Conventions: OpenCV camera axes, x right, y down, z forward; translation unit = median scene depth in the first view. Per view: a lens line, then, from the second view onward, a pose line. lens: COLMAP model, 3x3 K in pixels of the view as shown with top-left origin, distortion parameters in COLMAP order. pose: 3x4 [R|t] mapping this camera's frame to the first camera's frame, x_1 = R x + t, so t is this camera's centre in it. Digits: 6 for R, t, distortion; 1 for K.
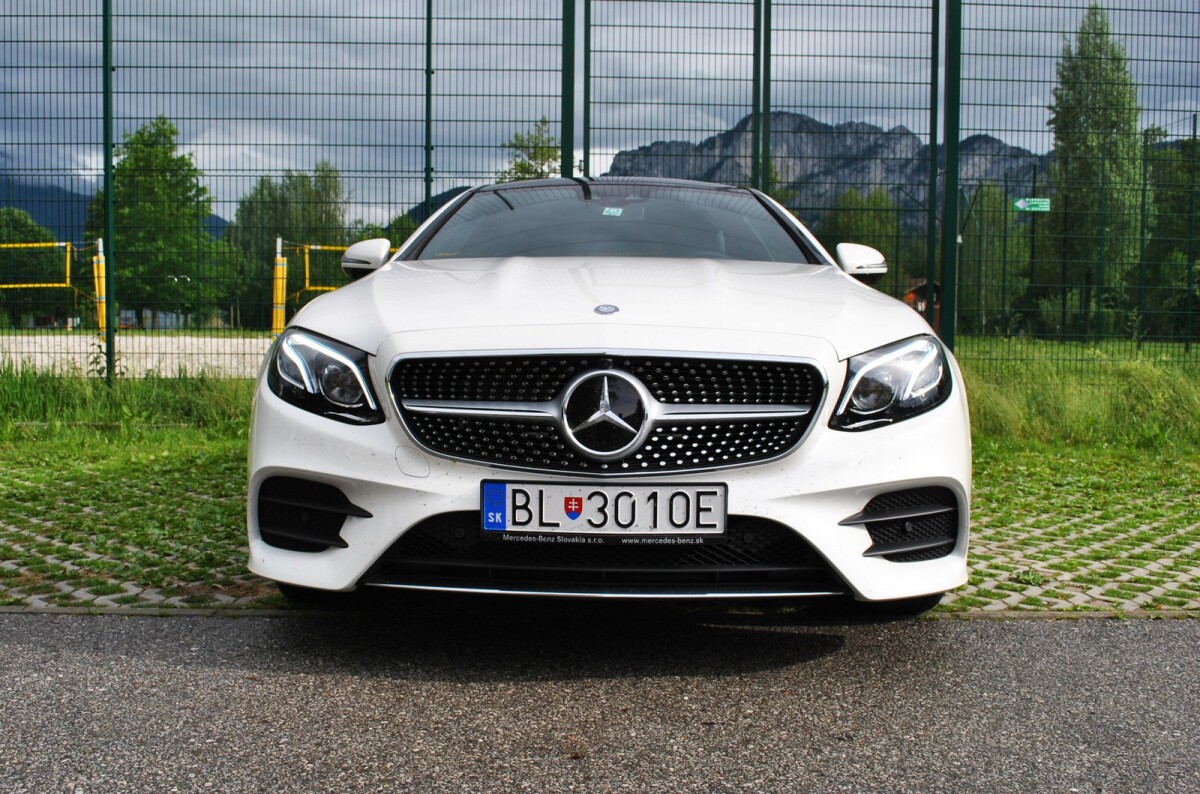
lens RADIAL K [[1258.2, 0, 632.3], [0, 1258.2, 397.3], [0, 0, 1]] dist [-0.070835, 0.000000]
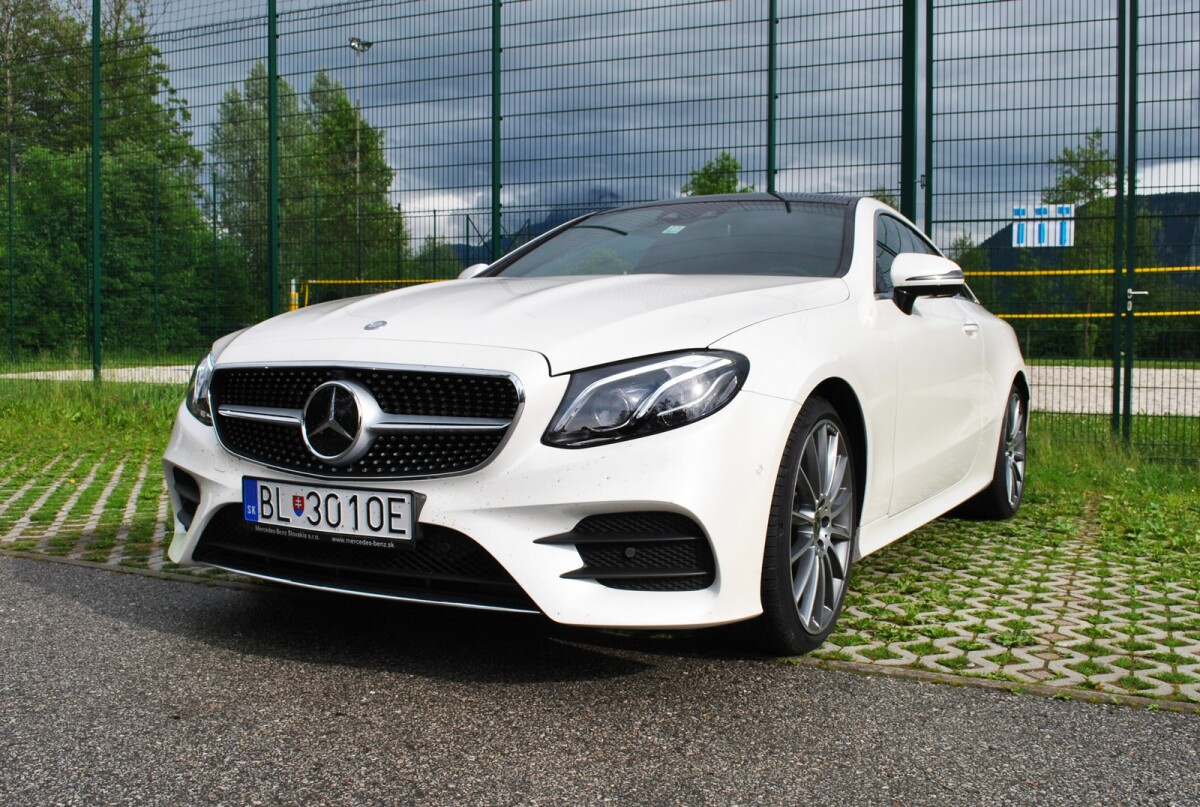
lens RADIAL K [[1260.2, 0, 620.1], [0, 1260.2, 412.4], [0, 0, 1]] dist [-0.083108, 0.000000]
pose [[0.868716, 0.025595, -0.494649, 0.725169], [-0.029861, 0.999554, -0.000723, -0.001466], [0.494410, 0.015399, 0.869092, 0.178787]]
